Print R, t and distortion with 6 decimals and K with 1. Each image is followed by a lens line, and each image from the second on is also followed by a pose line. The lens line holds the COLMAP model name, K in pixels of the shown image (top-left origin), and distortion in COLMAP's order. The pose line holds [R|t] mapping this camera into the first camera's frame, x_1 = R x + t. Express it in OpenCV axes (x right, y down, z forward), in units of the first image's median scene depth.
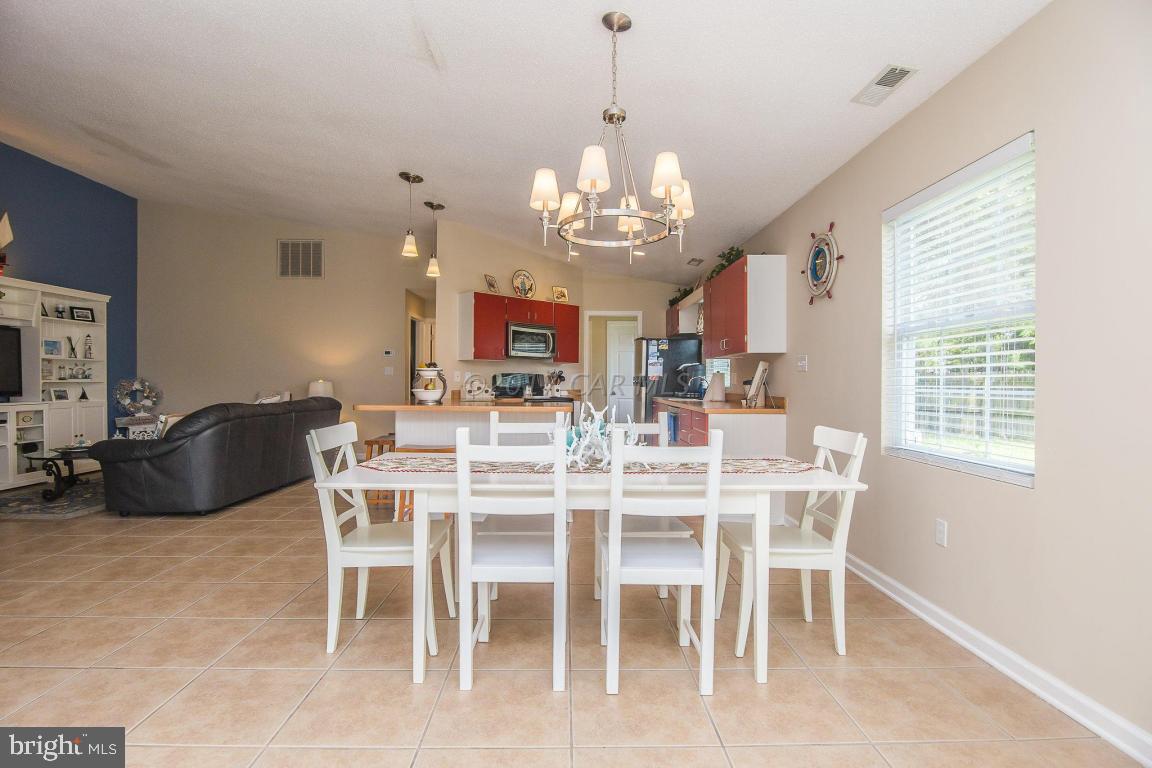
lens RADIAL K [[575.4, 0, 573.6], [0, 575.4, 384.5], [0, 0, 1]] dist [-0.017735, 0.000141]
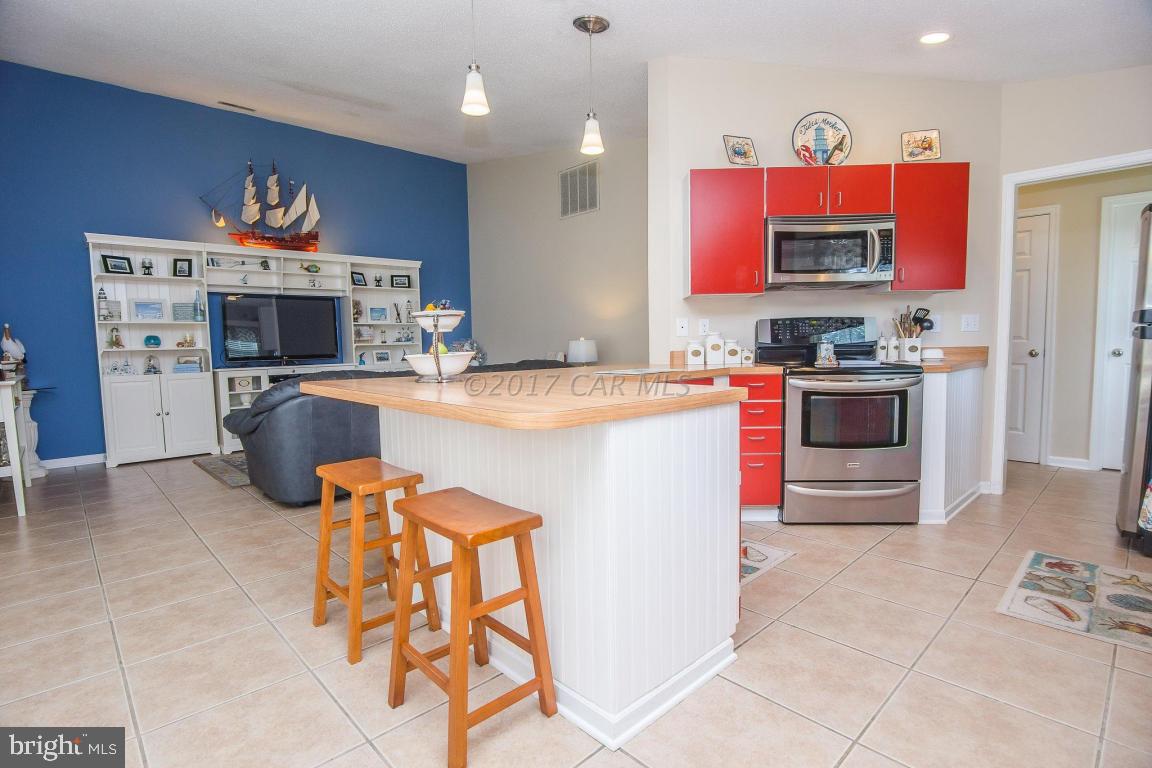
lens RADIAL K [[561.8, 0, 572.9], [0, 561.8, 385.5], [0, 0, 1]] dist [-0.019719, -0.000841]
pose [[0.676812, 0.040677, -0.735032, 0.137954], [0.018288, 0.997235, 0.072027, 0.001927], [0.735929, -0.062191, 0.674196, 0.507750]]
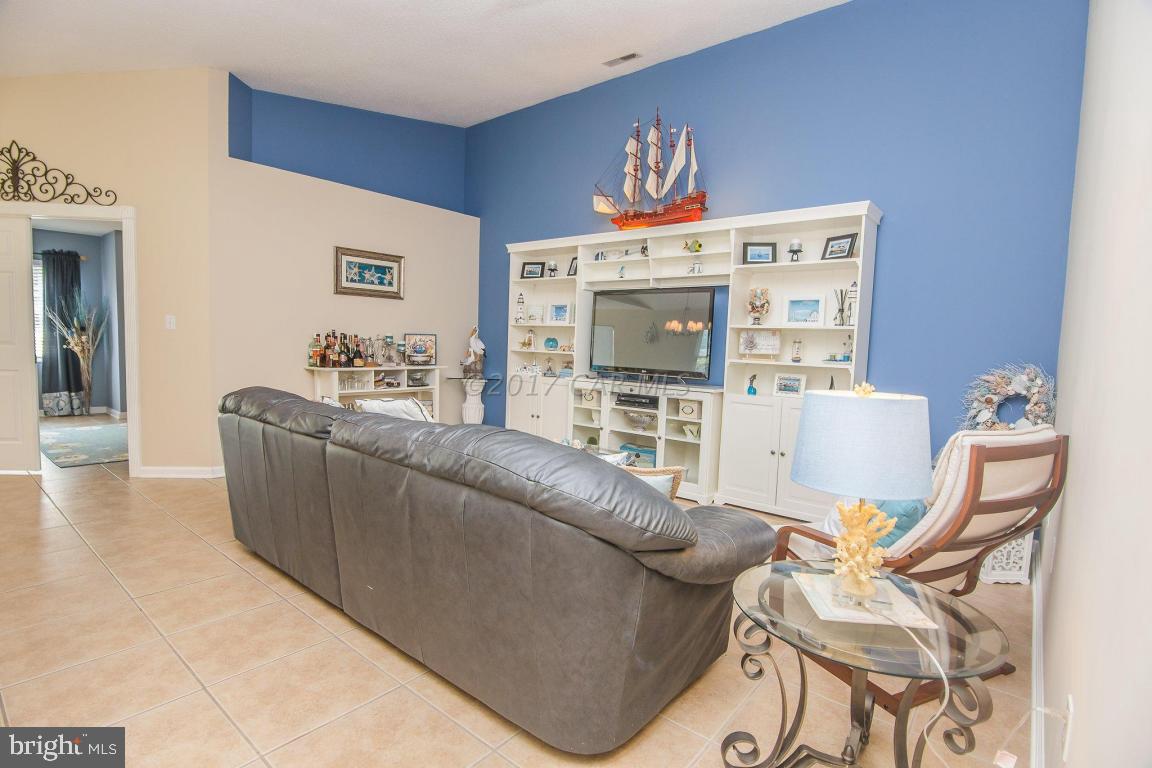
lens RADIAL K [[561.8, 0, 572.9], [0, 561.8, 385.5], [0, 0, 1]] dist [-0.019719, -0.000841]
pose [[-0.646026, 0.037849, -0.762377, -0.260466], [-0.037538, 0.995986, 0.081256, -0.021713], [0.762392, 0.081111, -0.642012, 1.151677]]
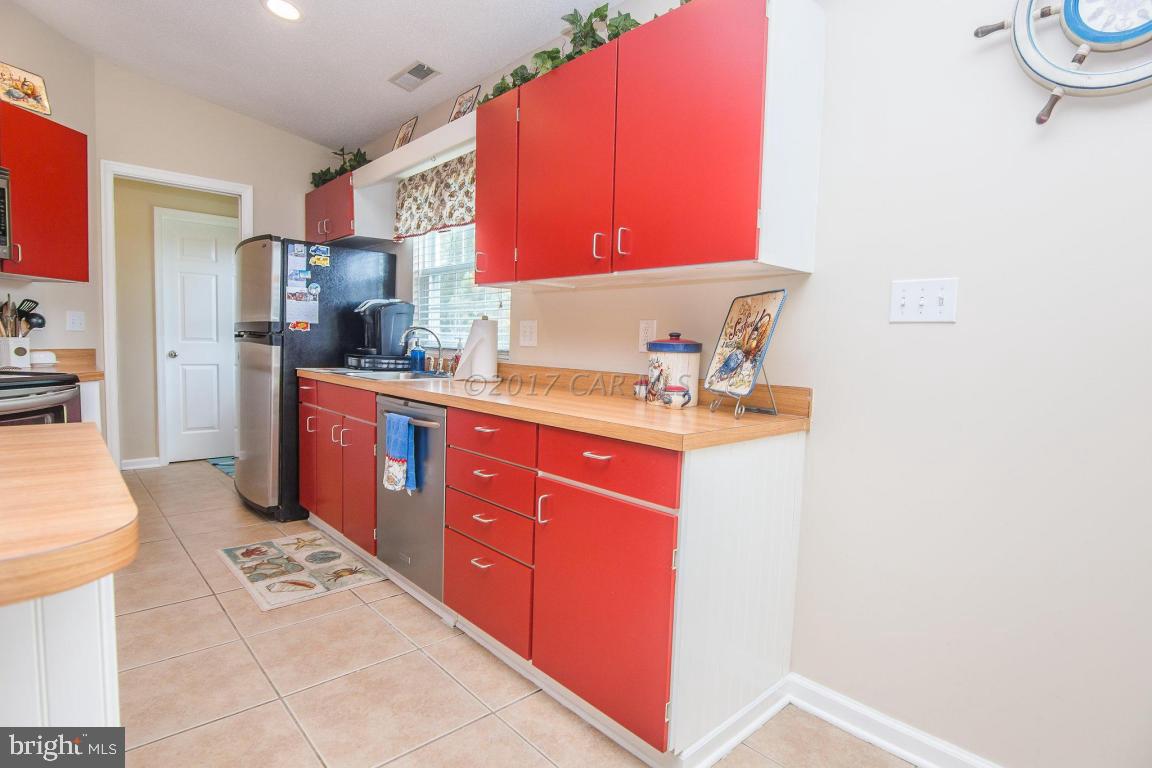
lens RADIAL K [[585.7, 0, 573.5], [0, 585.7, 384.4], [0, 0, 1]] dist [-0.019595, 0.000518]
pose [[0.745116, -0.030706, 0.666228, -0.010602], [-0.022054, 0.997259, 0.070629, -0.003021], [-0.666570, -0.067320, 0.742396, 0.524236]]
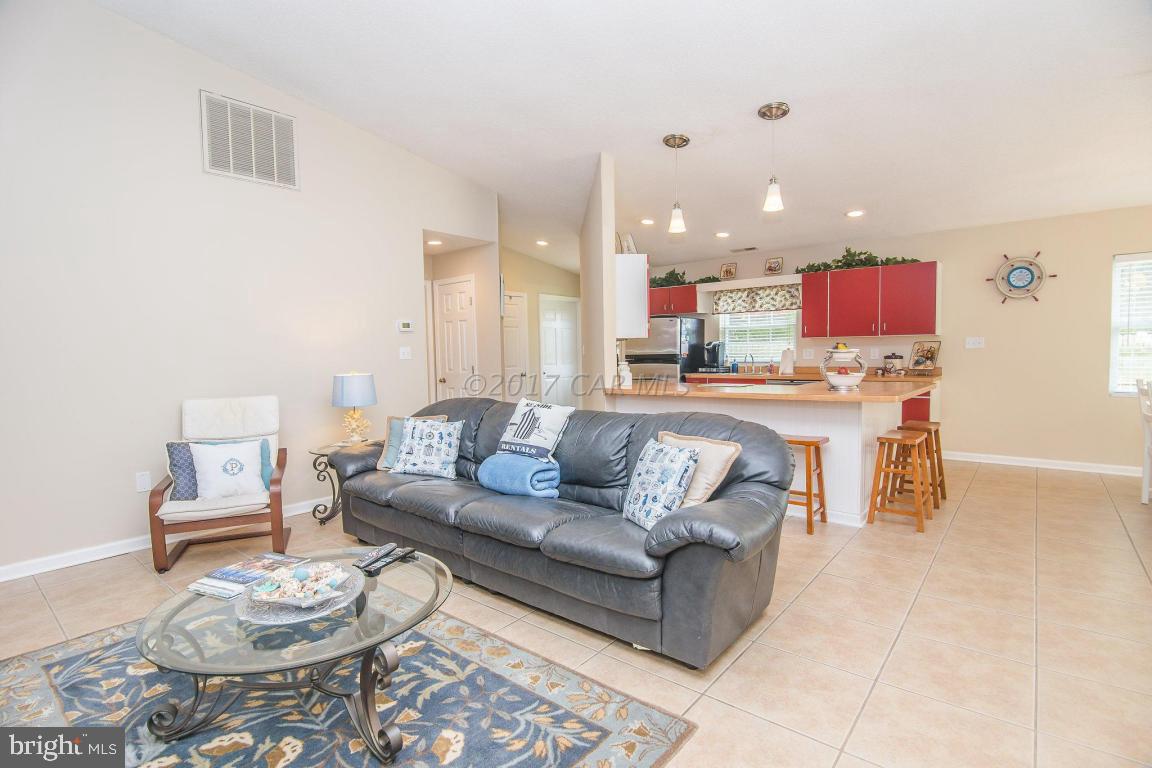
lens RADIAL K [[561.8, 0, 572.9], [0, 561.8, 385.5], [0, 0, 1]] dist [-0.019719, -0.000841]
pose [[0.651218, -0.062057, 0.756349, -0.795481], [0.026393, 0.997900, 0.059152, -0.023647], [-0.758431, -0.018558, 0.651489, 0.514693]]
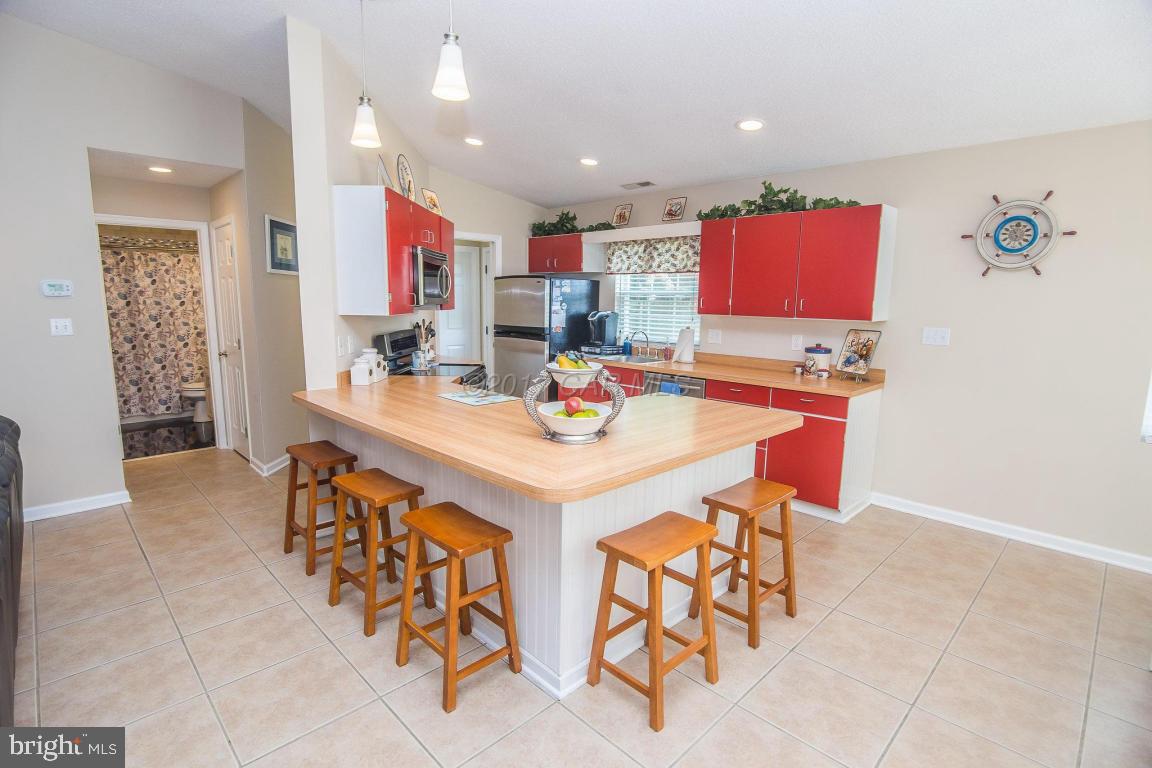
lens RADIAL K [[561.8, 0, 572.9], [0, 561.8, 385.5], [0, 0, 1]] dist [-0.019719, -0.000841]
pose [[0.723030, -0.102897, 0.683110, -0.388182], [-0.005577, 0.987943, 0.154717, -0.056776], [-0.690794, -0.115675, 0.713739, 0.455287]]
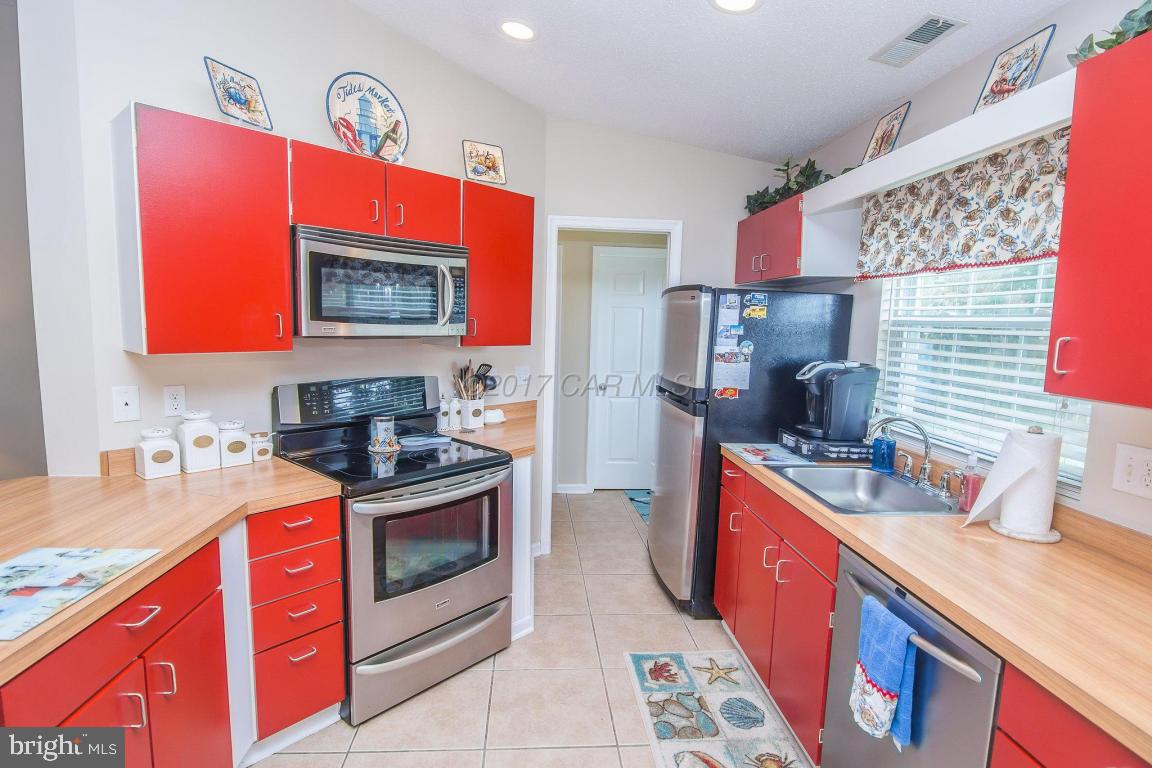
lens RADIAL K [[575.4, 0, 573.6], [0, 575.4, 384.5], [0, 0, 1]] dist [-0.017735, 0.000141]
pose [[0.997805, 0.014252, 0.064672, 0.014278], [-0.021246, 0.993838, 0.108783, -0.059179], [-0.062724, -0.109918, 0.991960, 0.658114]]
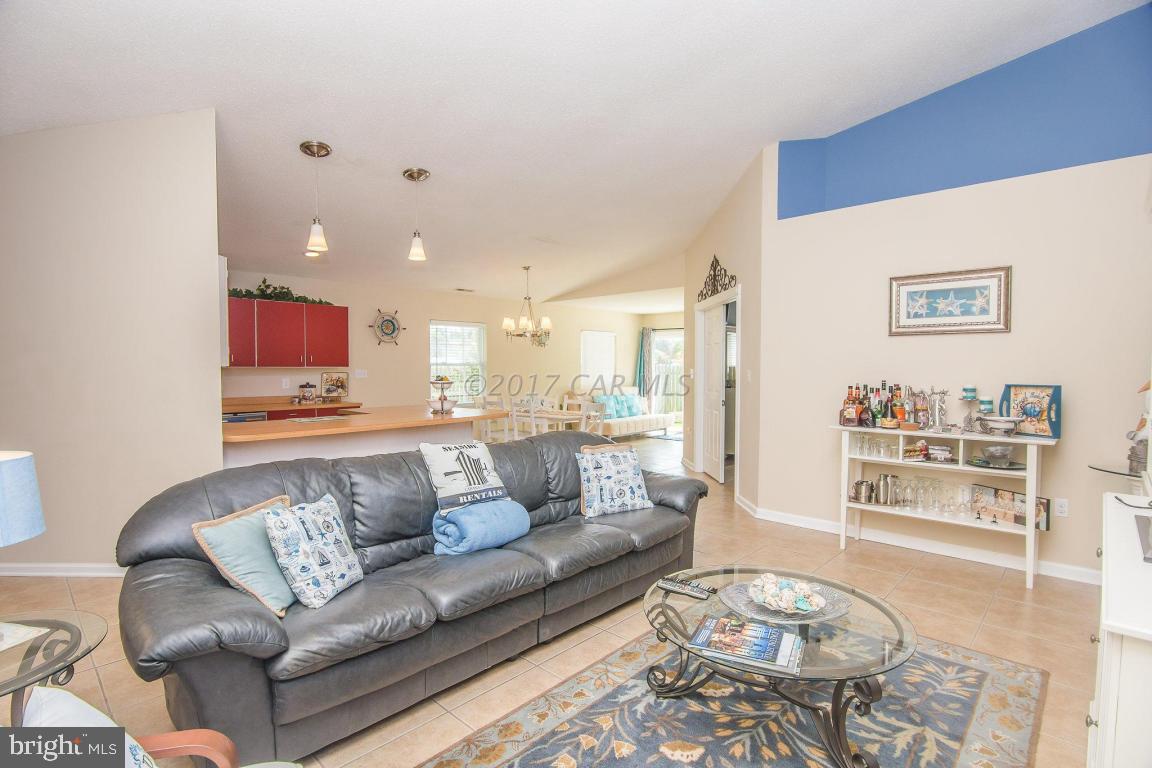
lens RADIAL K [[561.8, 0, 572.9], [0, 561.8, 385.5], [0, 0, 1]] dist [-0.019719, -0.000841]
pose [[-0.711960, -0.026788, 0.701709, -0.812790], [0.002645, 0.999163, 0.040827, -0.043213], [-0.702215, 0.030923, -0.711293, 1.086424]]
